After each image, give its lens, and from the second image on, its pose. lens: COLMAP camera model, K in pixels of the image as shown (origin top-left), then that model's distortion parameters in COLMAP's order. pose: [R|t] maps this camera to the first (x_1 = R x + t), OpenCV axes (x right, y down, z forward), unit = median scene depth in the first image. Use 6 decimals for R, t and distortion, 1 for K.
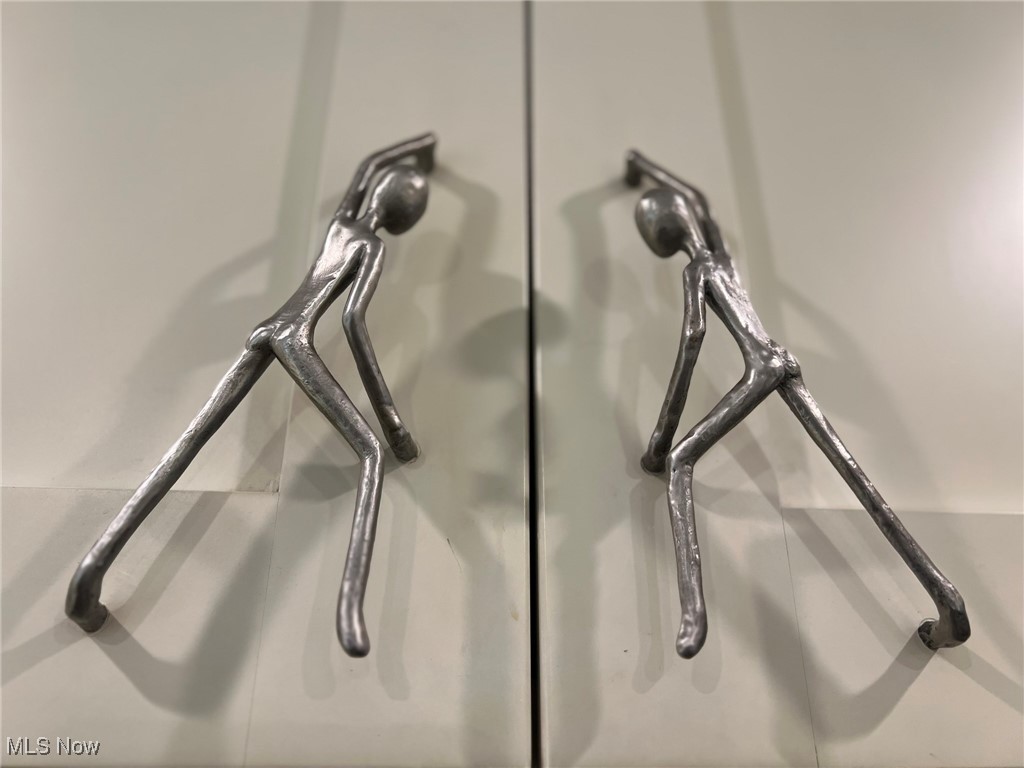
lens RADIAL K [[779.1, 0, 512.0], [0, 779.1, 384.0], [0, 0, 1]] dist [0.001783, 0.000980]
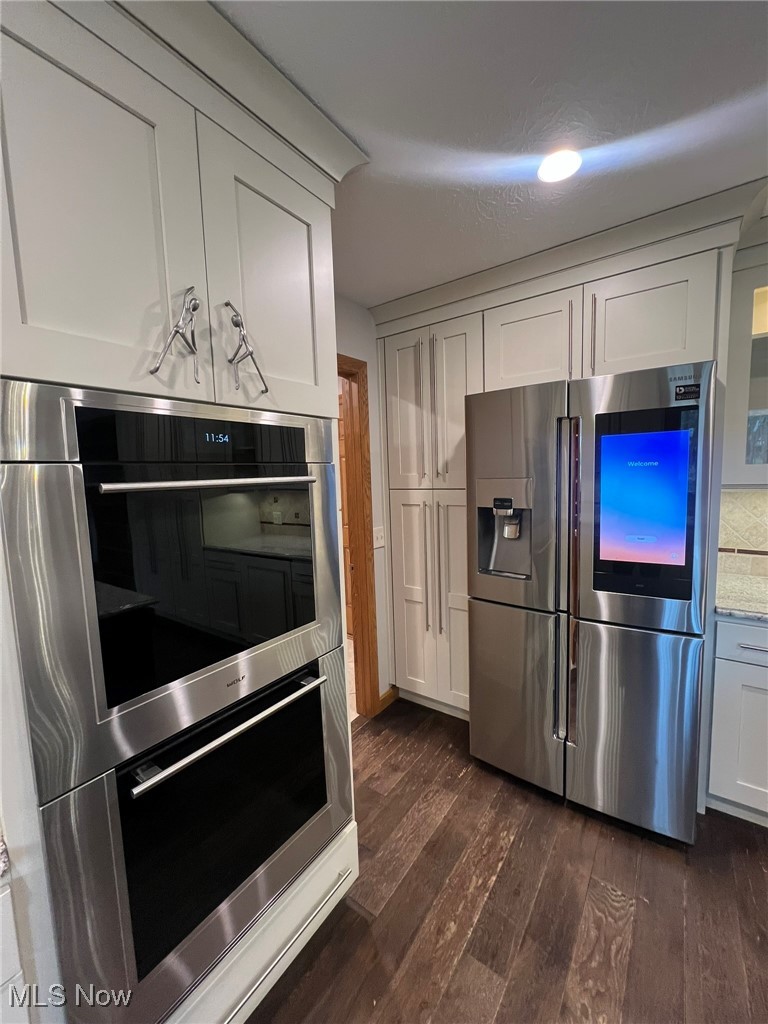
lens RADIAL K [[383.4, 0, 384.0], [0, 383.4, 512.0], [0, 0, 1]] dist [-0.000184, -0.000016]
pose [[0.667006, -0.102310, 0.737994, -1.491419], [-0.304767, 0.866399, 0.395562, -0.479087], [-0.679867, -0.488759, 0.546713, -2.314316]]
